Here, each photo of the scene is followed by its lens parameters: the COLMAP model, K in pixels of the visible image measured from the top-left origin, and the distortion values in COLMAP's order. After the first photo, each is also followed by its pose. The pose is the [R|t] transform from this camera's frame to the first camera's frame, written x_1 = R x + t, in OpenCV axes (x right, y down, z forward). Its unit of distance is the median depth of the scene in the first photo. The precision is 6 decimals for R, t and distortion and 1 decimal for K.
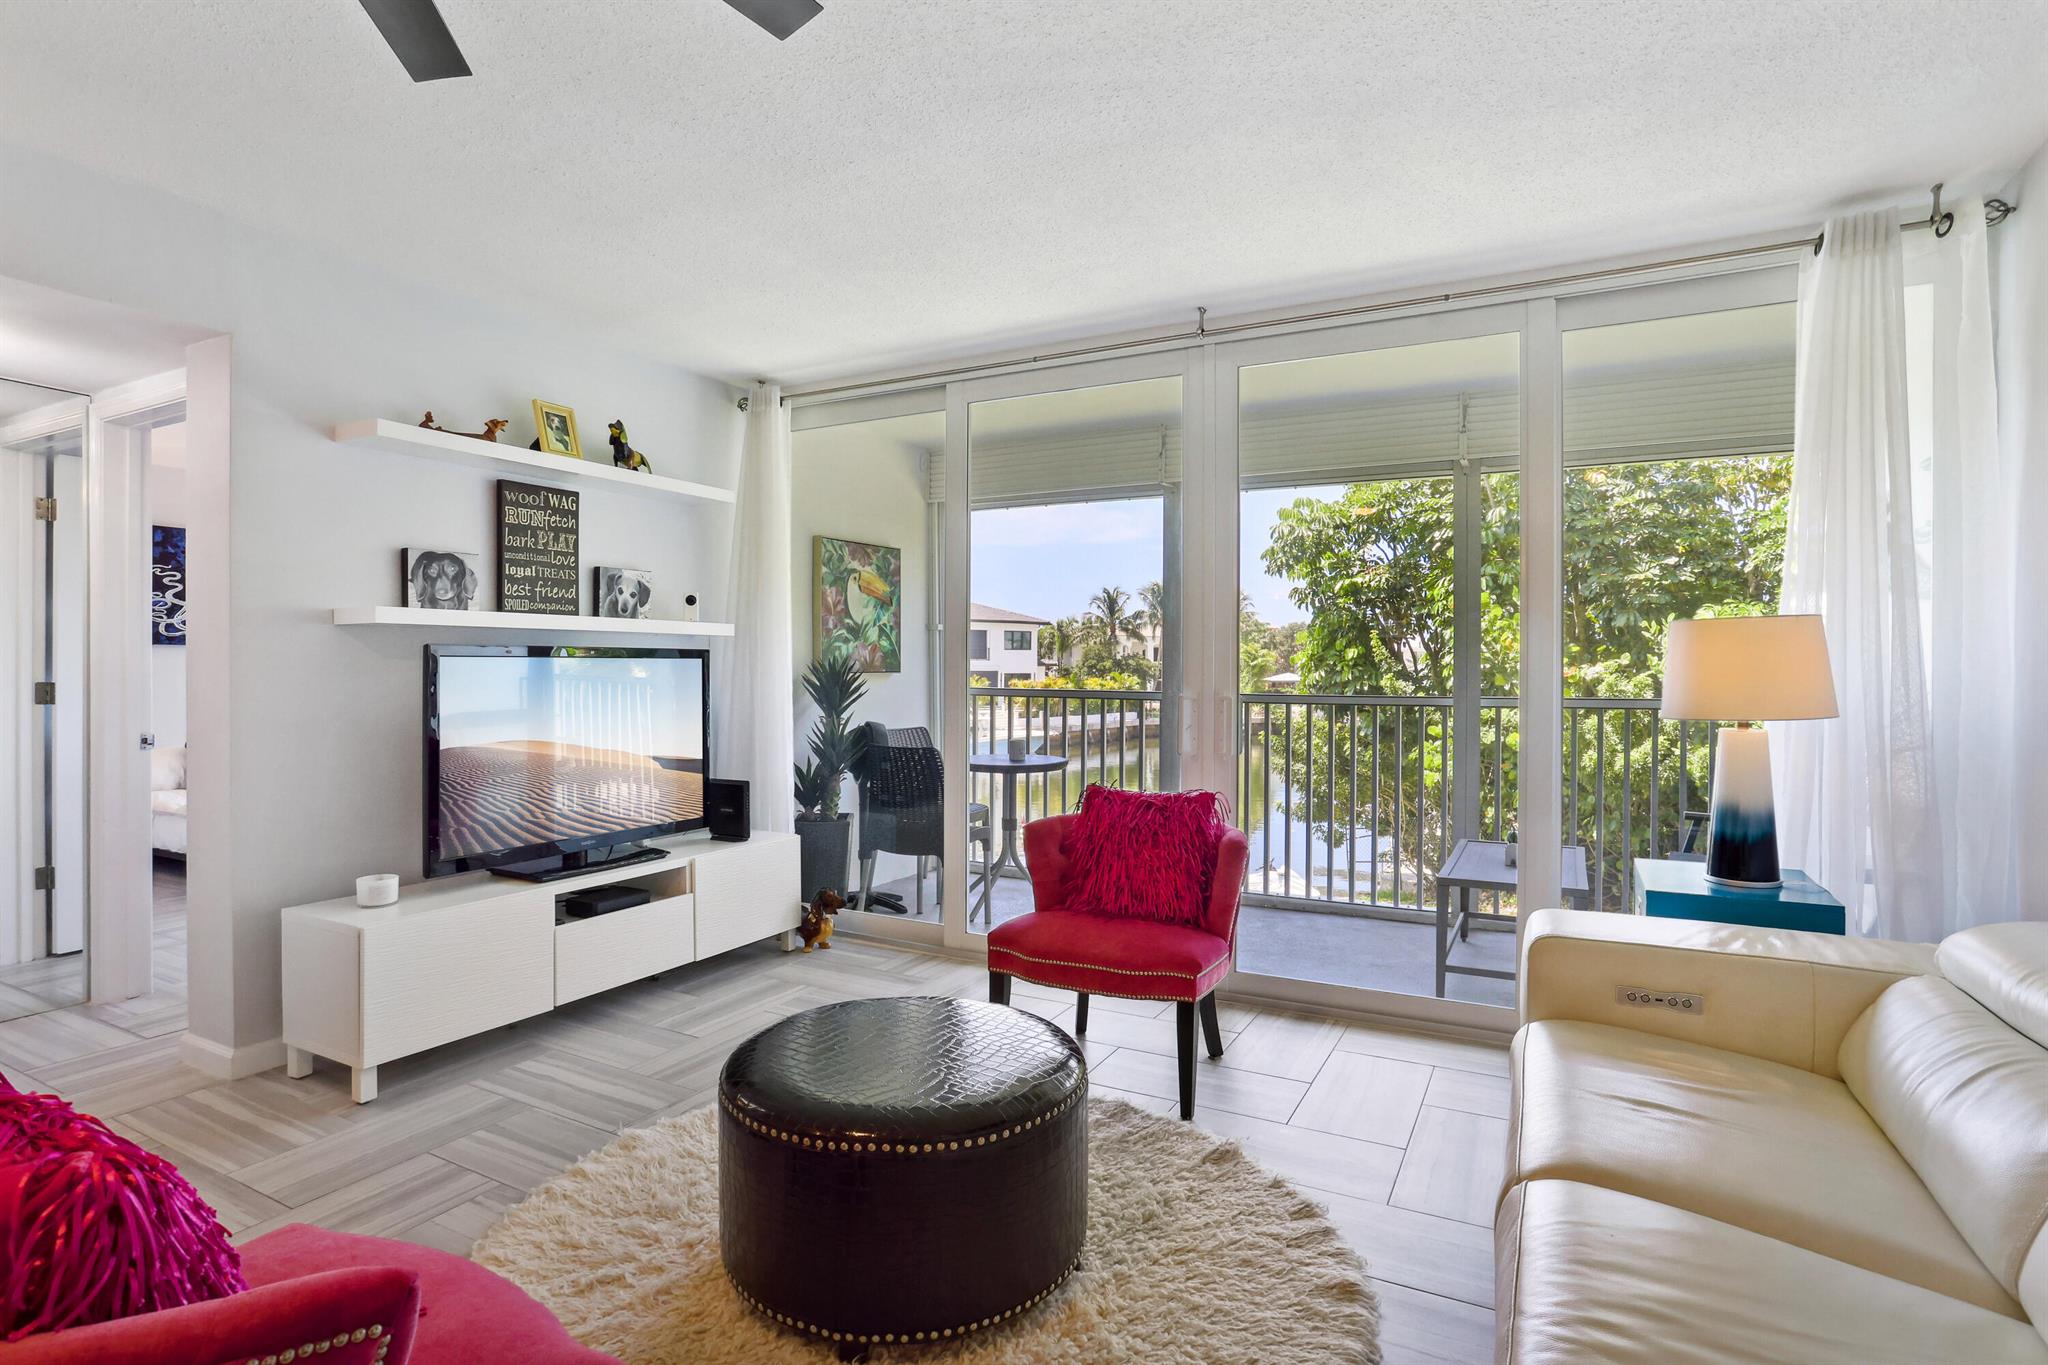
lens RADIAL K [[1024.1, 0, 1025.7], [0, 1024.1, 688.1], [0, 0, 1]] dist [-0.041952, 0.005466]
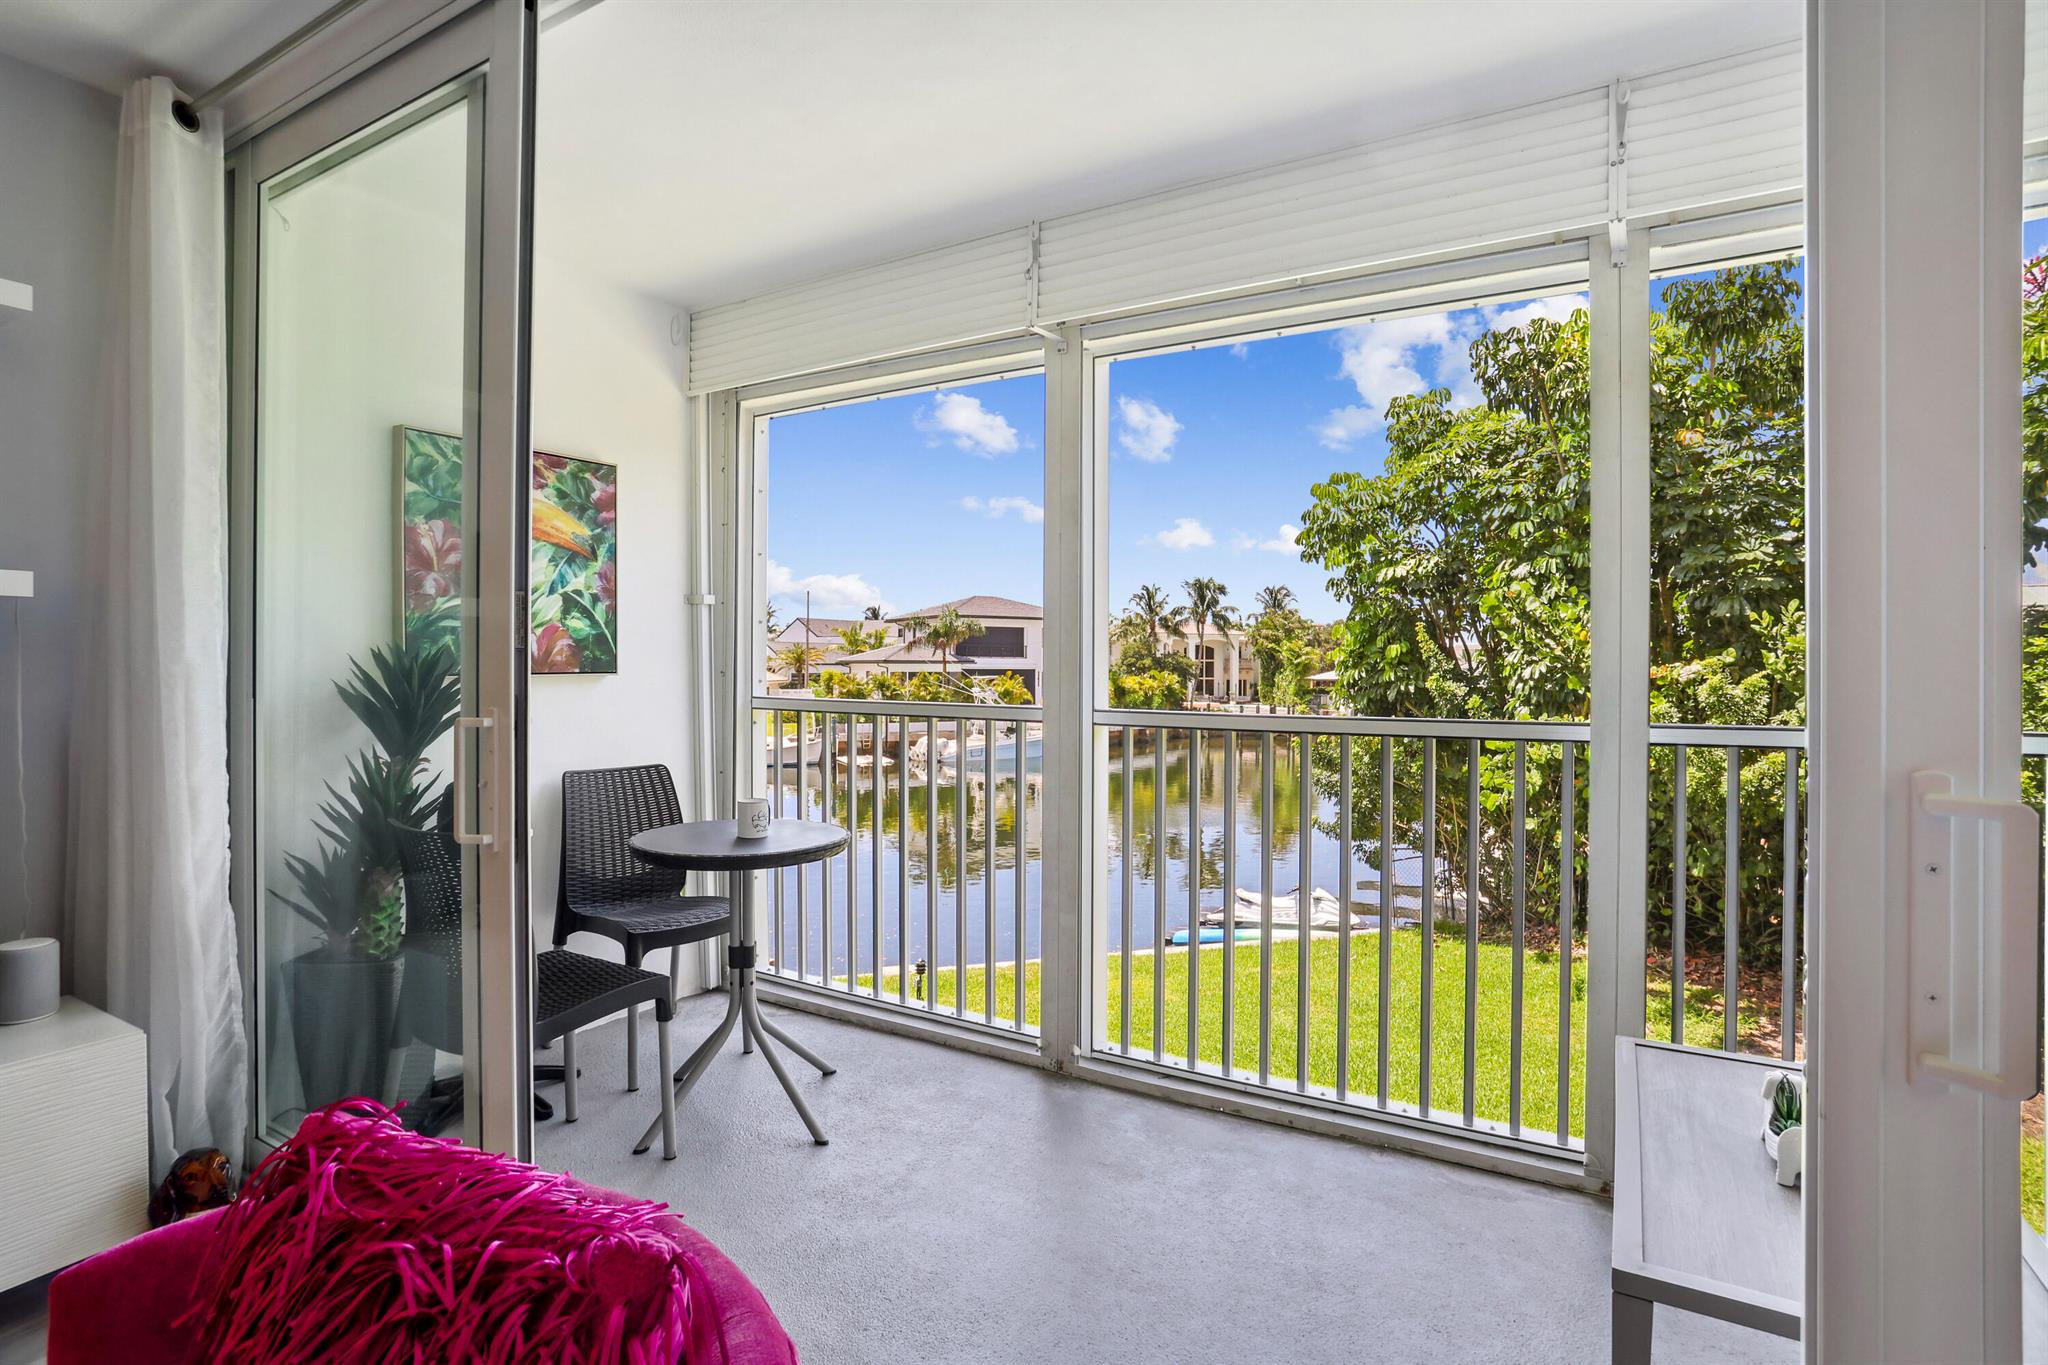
lens RADIAL K [[1024.1, 0, 1044.5], [0, 1024.1, 677.7], [0, 0, 1]] dist [-0.041952, 0.005466]
pose [[0.999702, 0.001943, -0.024344, 0.053914], [-0.002139, 0.999966, -0.008026, -0.003380], [0.024328, 0.008076, 0.999671, 0.160852]]
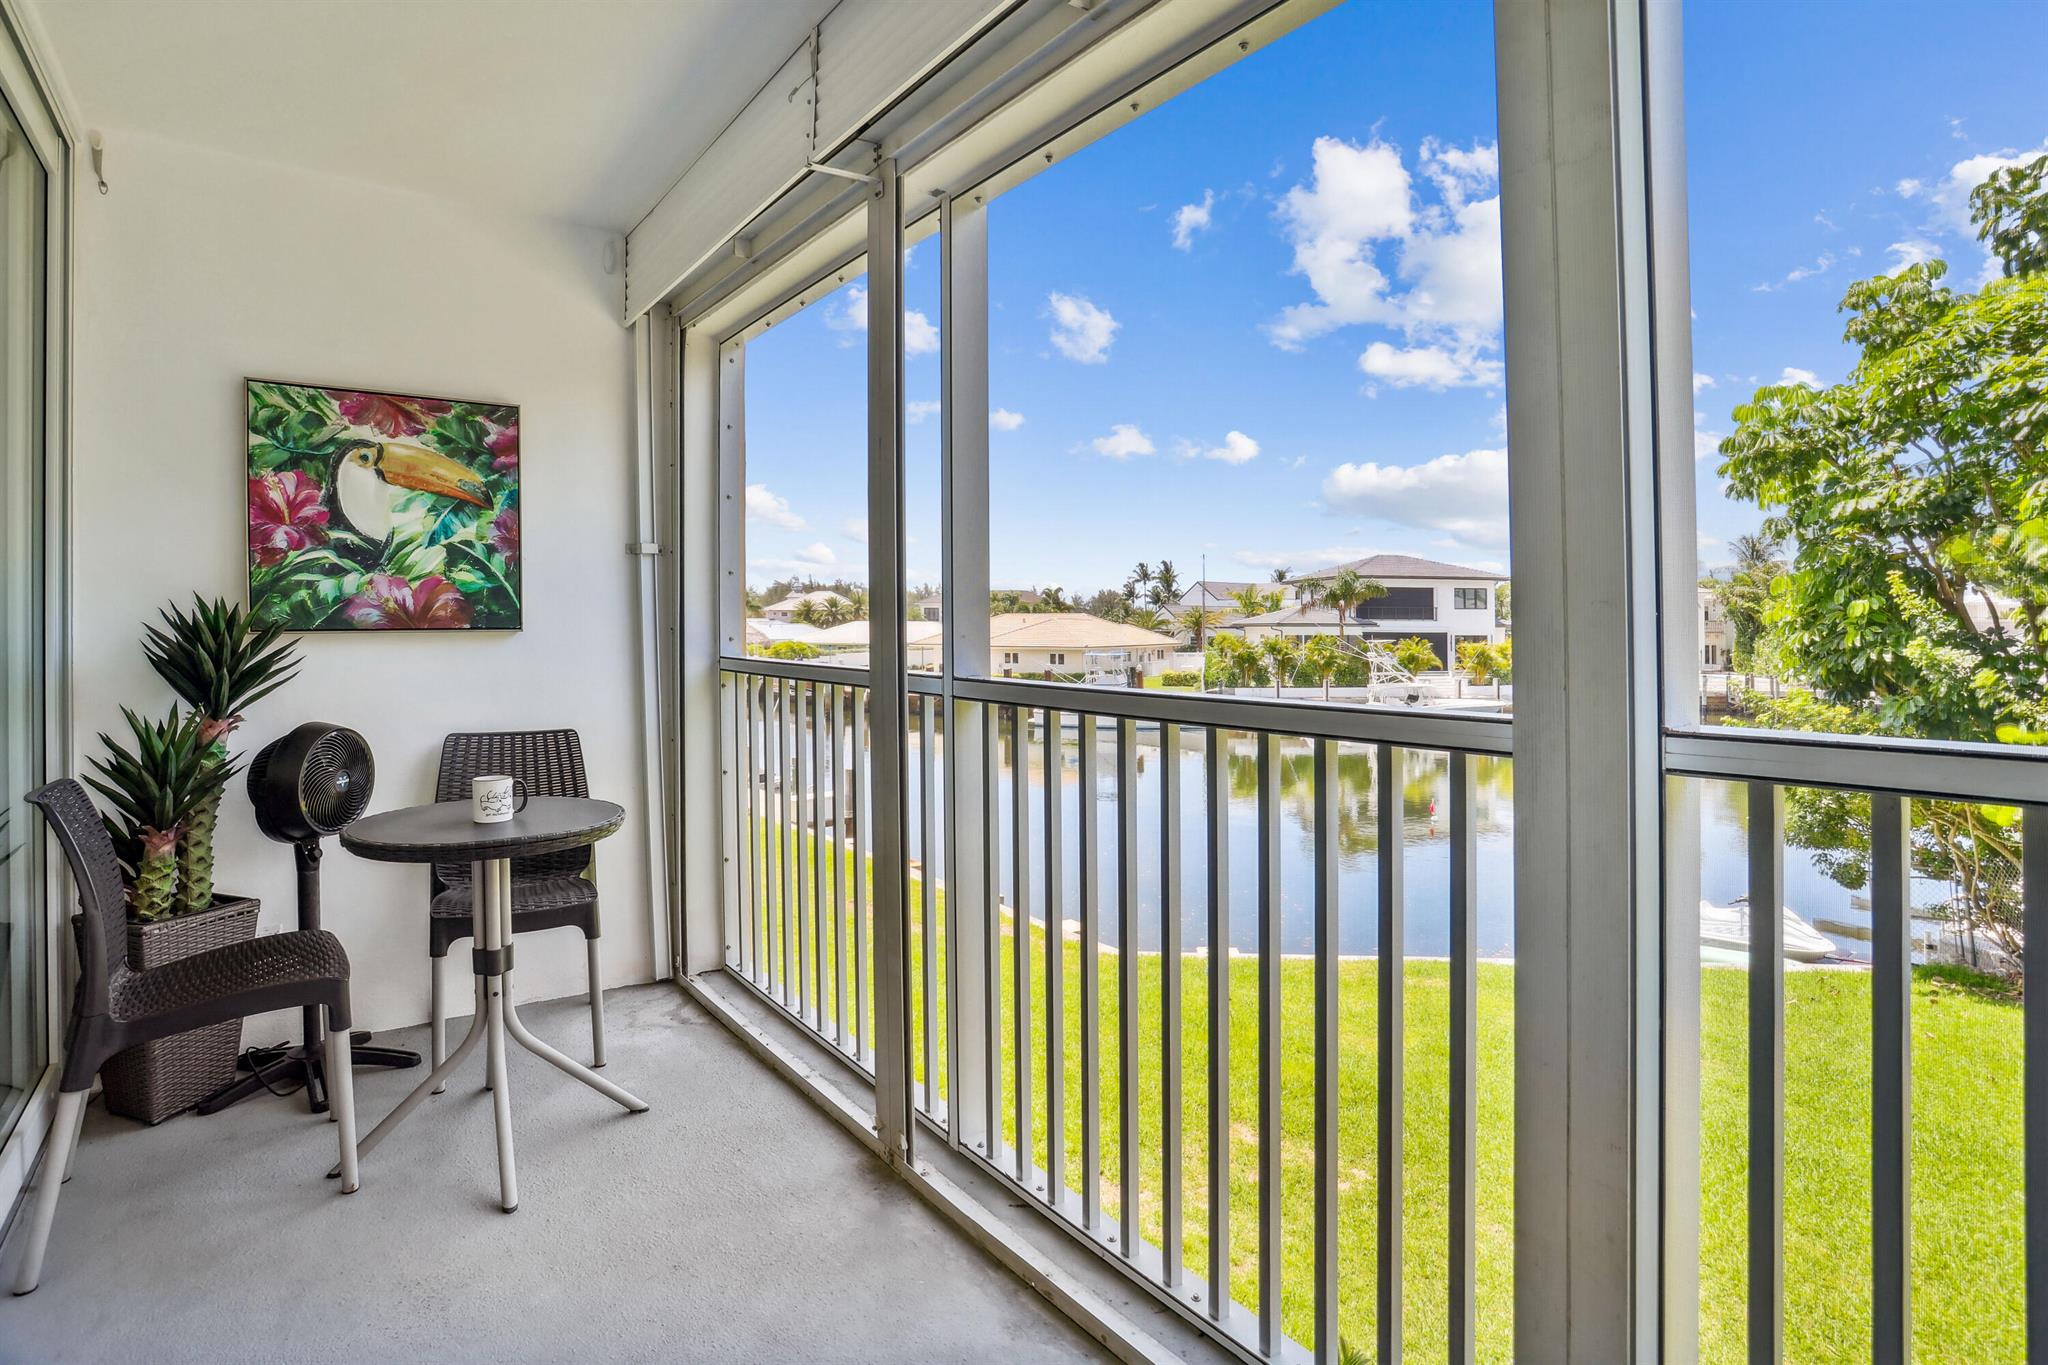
lens RADIAL K [[1024.1, 0, 1052.4], [0, 1024.1, 626.2], [0, 0, 1]] dist [-0.041952, 0.005466]
pose [[0.909255, 0.000134, -0.416239, 0.140751], [-0.009564, 0.999743, -0.020572, -0.003478], [0.416129, 0.022686, 0.909022, 0.240831]]
